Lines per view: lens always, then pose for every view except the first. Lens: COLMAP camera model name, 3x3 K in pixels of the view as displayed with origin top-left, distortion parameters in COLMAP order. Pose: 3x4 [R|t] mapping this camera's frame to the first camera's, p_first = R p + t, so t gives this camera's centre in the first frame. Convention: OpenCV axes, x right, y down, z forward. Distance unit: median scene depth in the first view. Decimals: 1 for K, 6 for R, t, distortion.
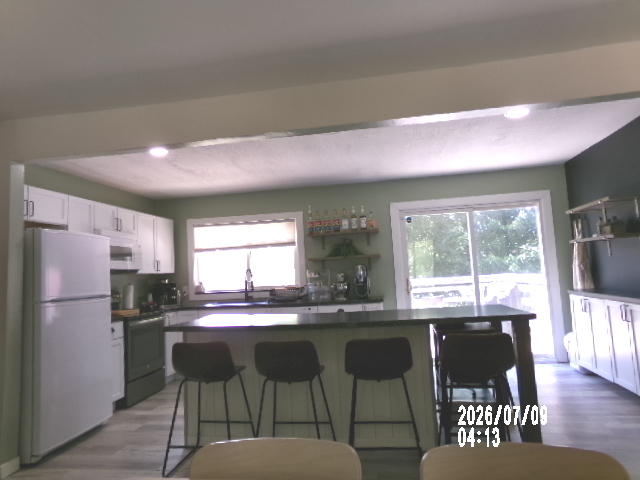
lens RADIAL K [[443.3, 0, 320.2], [0, 443.3, 240.2], [0, 0, 1]] dist [-0.012903, -0.001268]
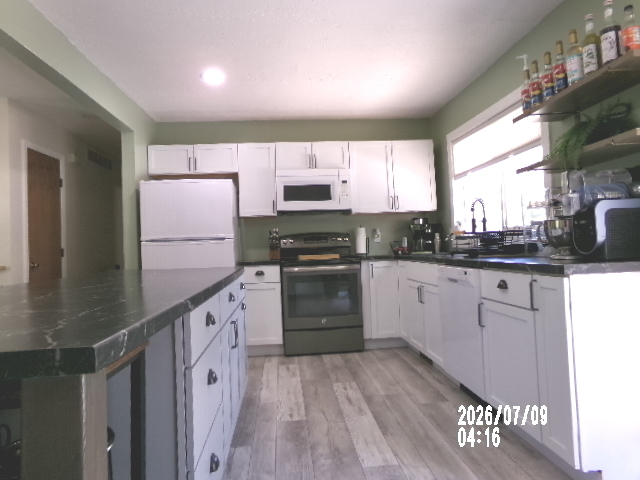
lens RADIAL K [[443.3, 0, 321.2], [0, 443.3, 233.7], [0, 0, 1]] dist [-0.012903, -0.001268]
pose [[0.239252, 0.013492, -0.970864, 0.381001], [0.104003, 0.993795, 0.039441, 0.069017], [0.965371, -0.110409, 0.236364, 0.679383]]
